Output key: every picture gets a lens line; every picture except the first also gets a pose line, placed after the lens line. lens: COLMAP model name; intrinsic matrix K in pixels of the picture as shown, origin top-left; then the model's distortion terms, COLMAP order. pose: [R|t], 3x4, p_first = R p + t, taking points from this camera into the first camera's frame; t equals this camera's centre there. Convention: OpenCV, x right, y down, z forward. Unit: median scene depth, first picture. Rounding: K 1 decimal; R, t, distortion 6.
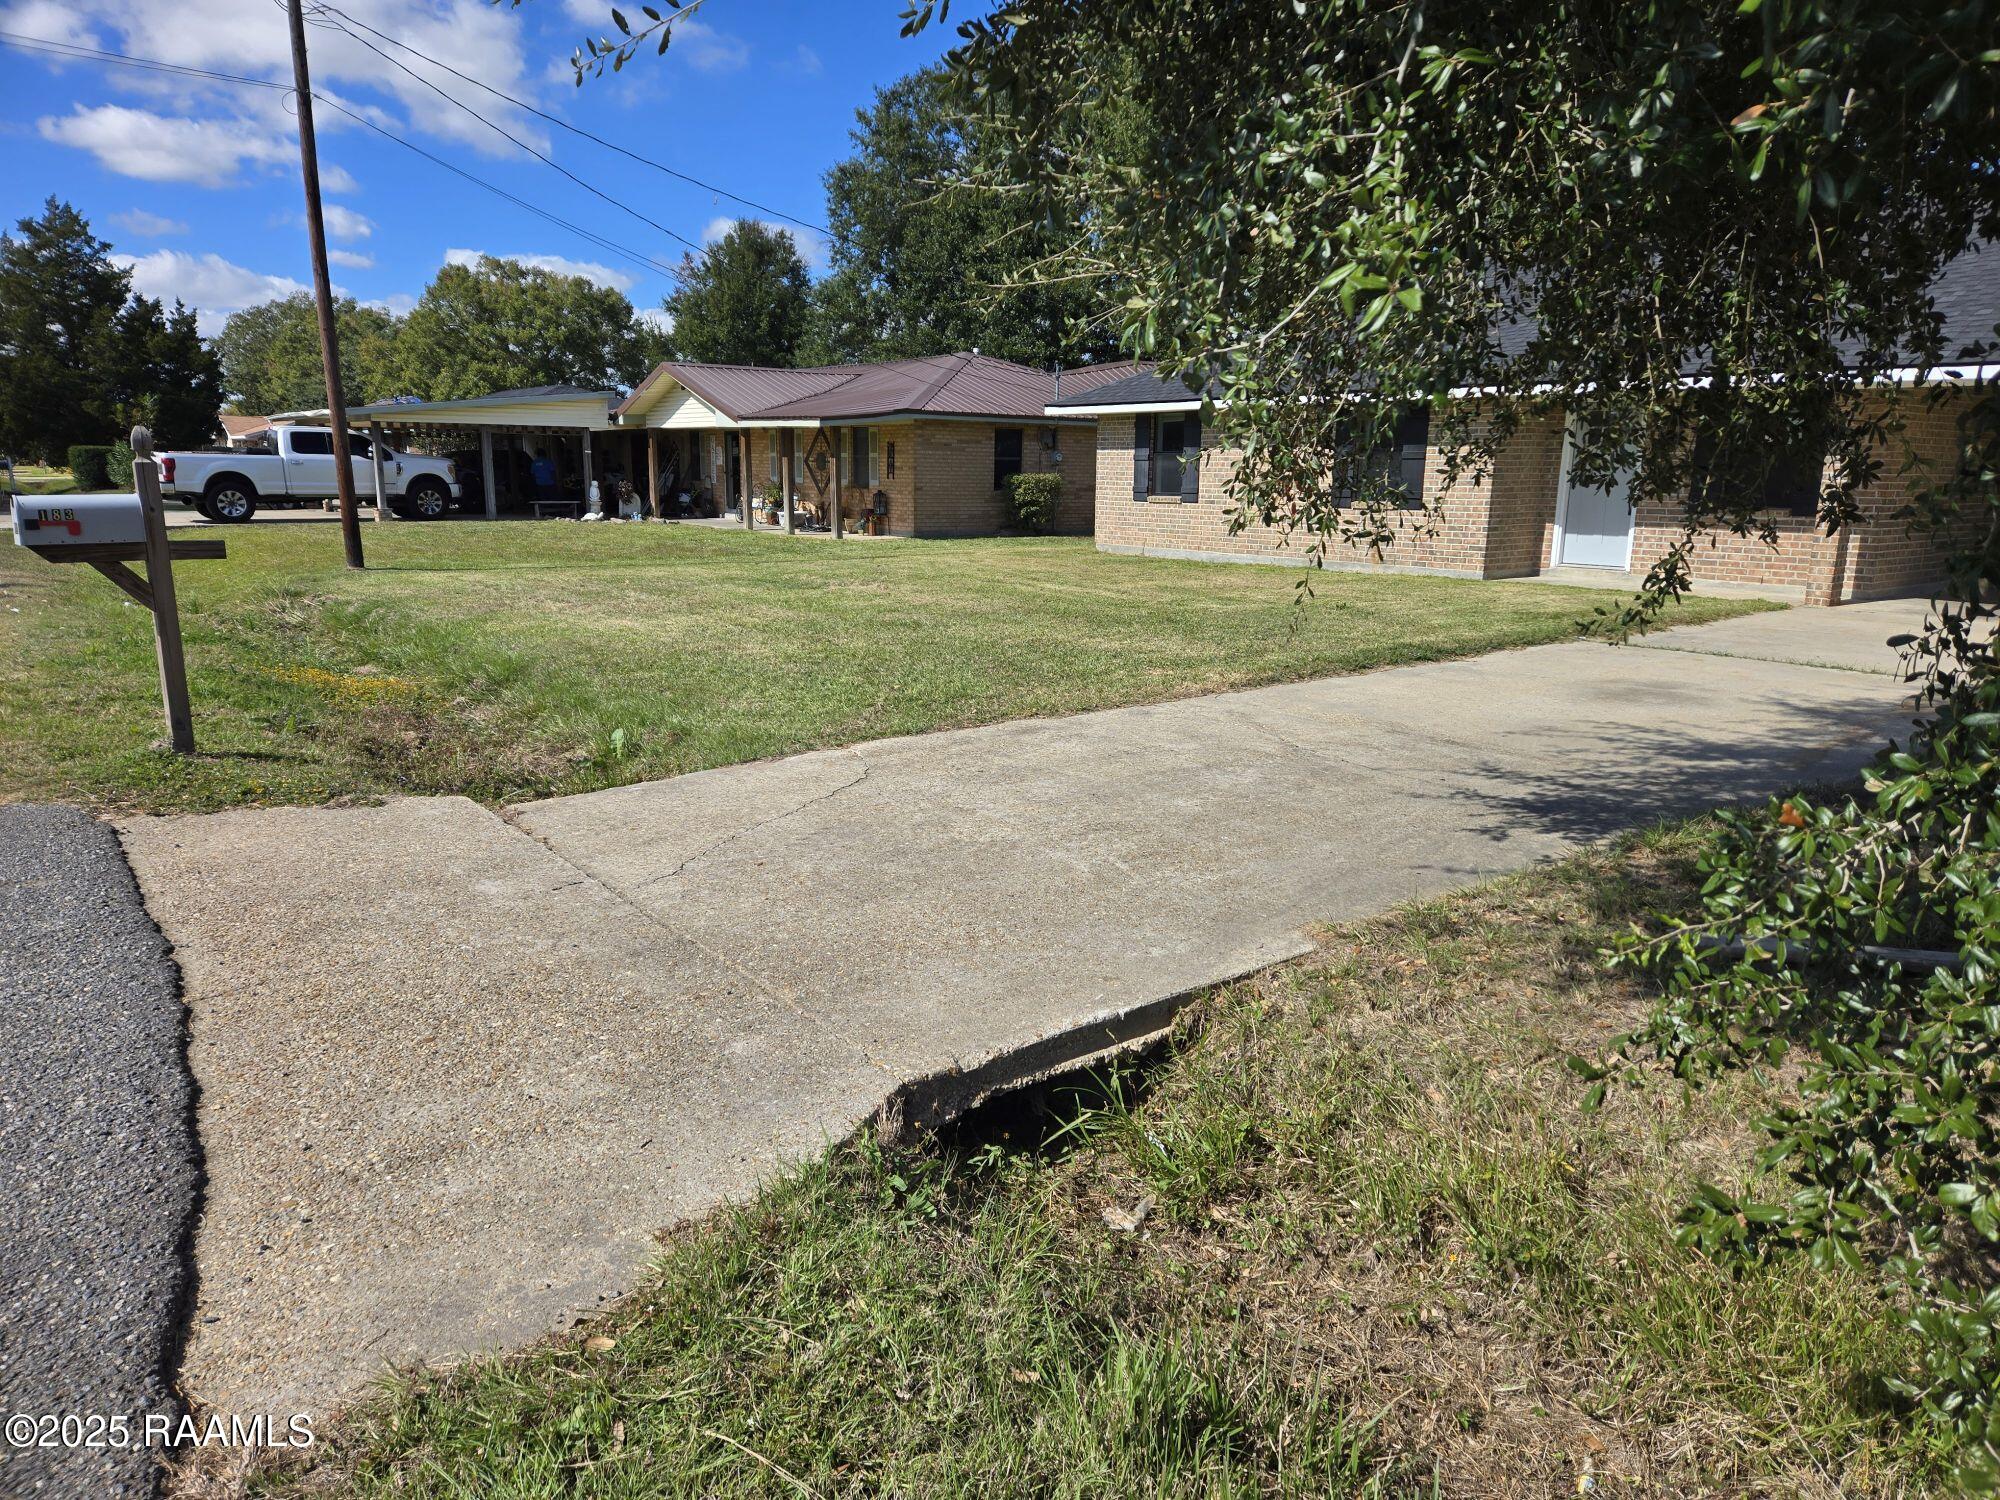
lens RADIAL K [[1384.2, 0, 938.4], [0, 1384.2, 754.5], [0, 0, 1]] dist [0.029666, -0.000996]
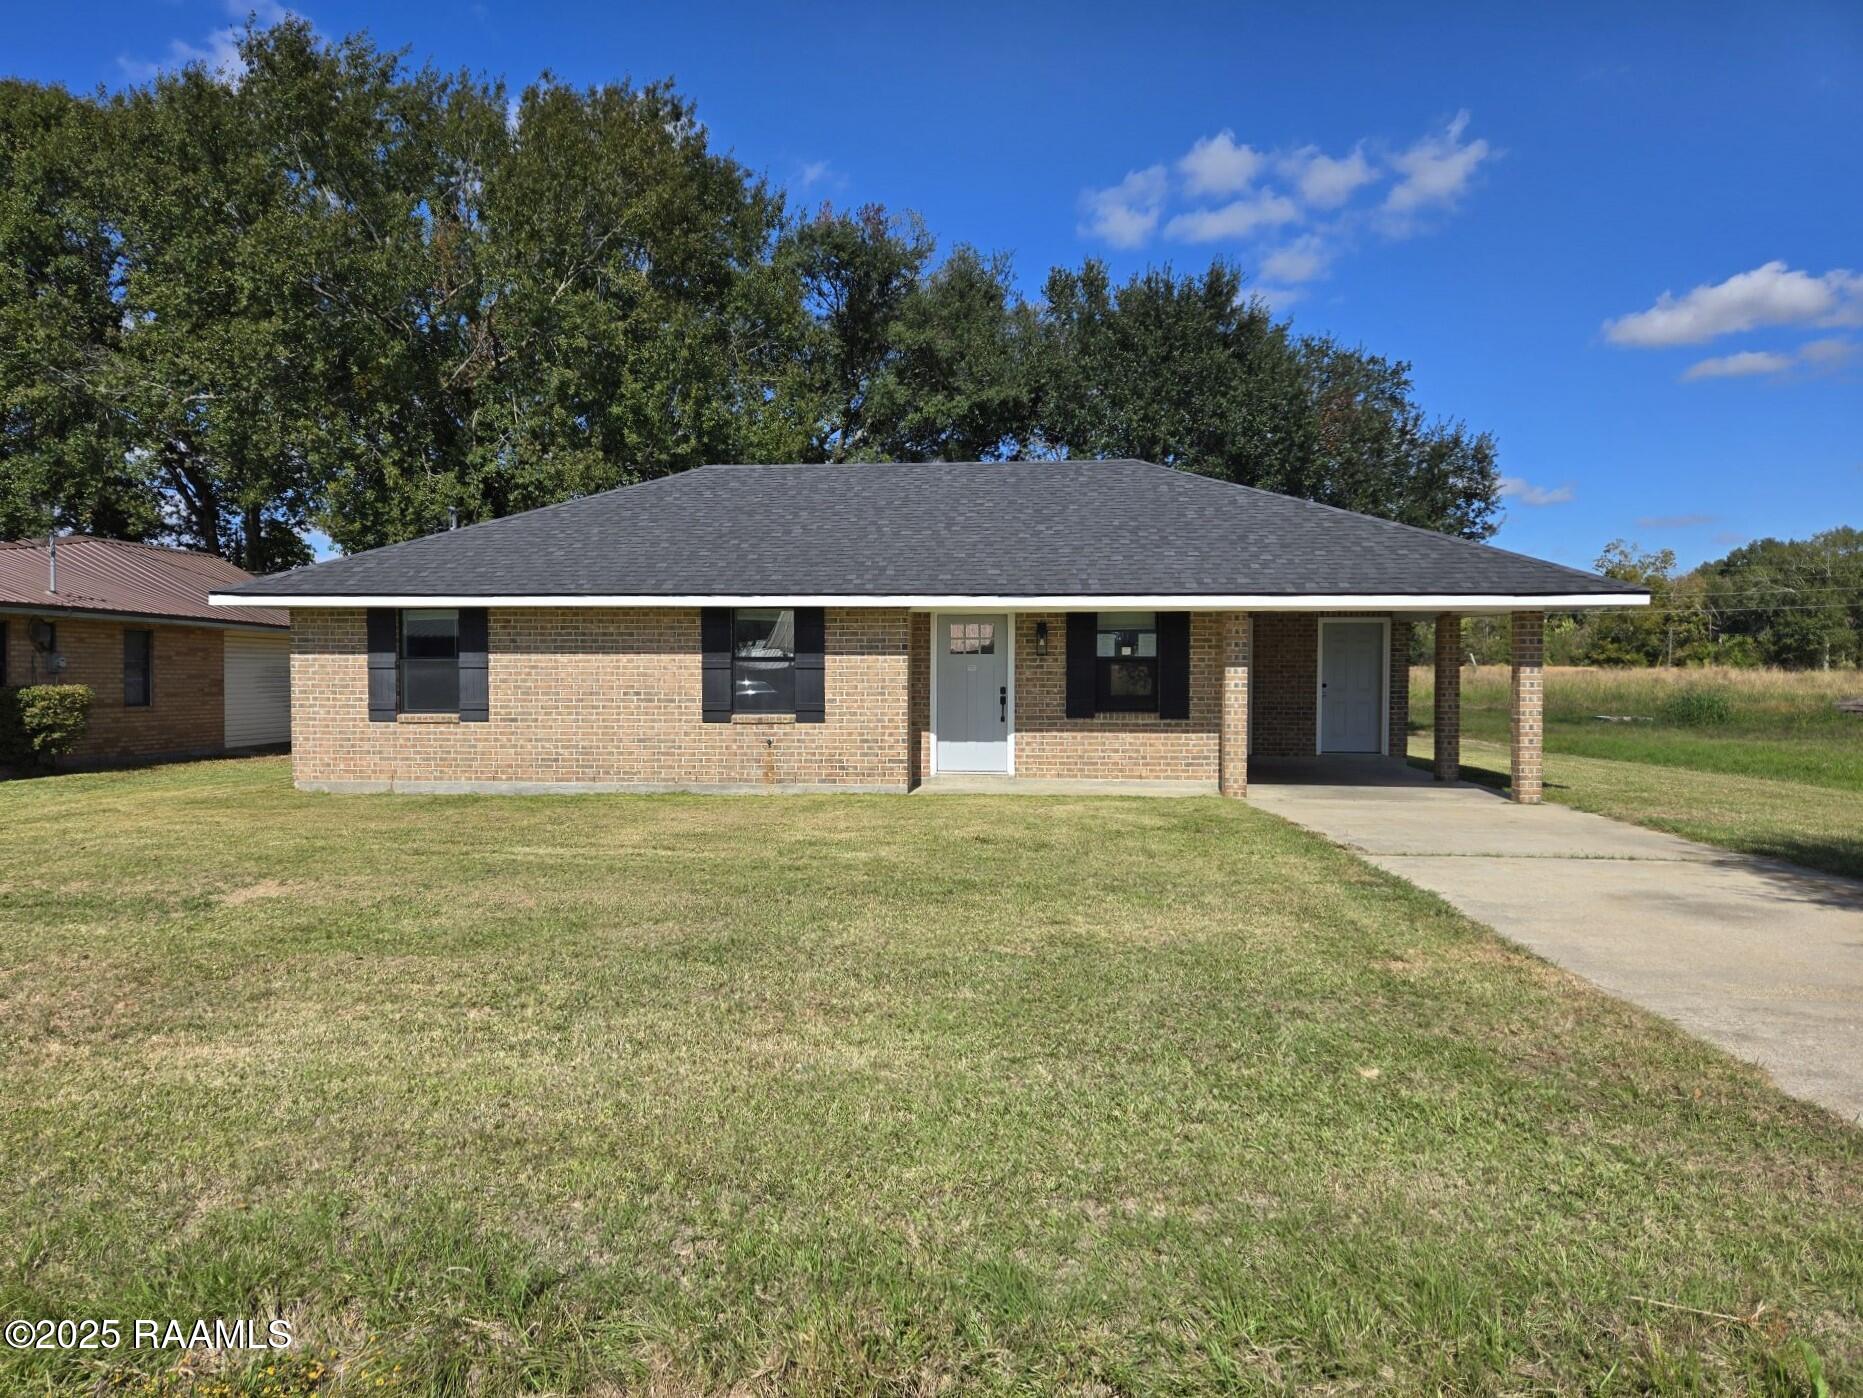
lens RADIAL K [[1310.7, 0, 863.1], [0, 1310.7, 697.9], [0, 0, 1]] dist [0.056333, -0.002047]
pose [[0.656294, -0.020453, 0.754228, -0.287008], [0.158550, 0.981051, -0.111359, -0.092979], [-0.737658, 0.192667, 0.647101, 0.427494]]
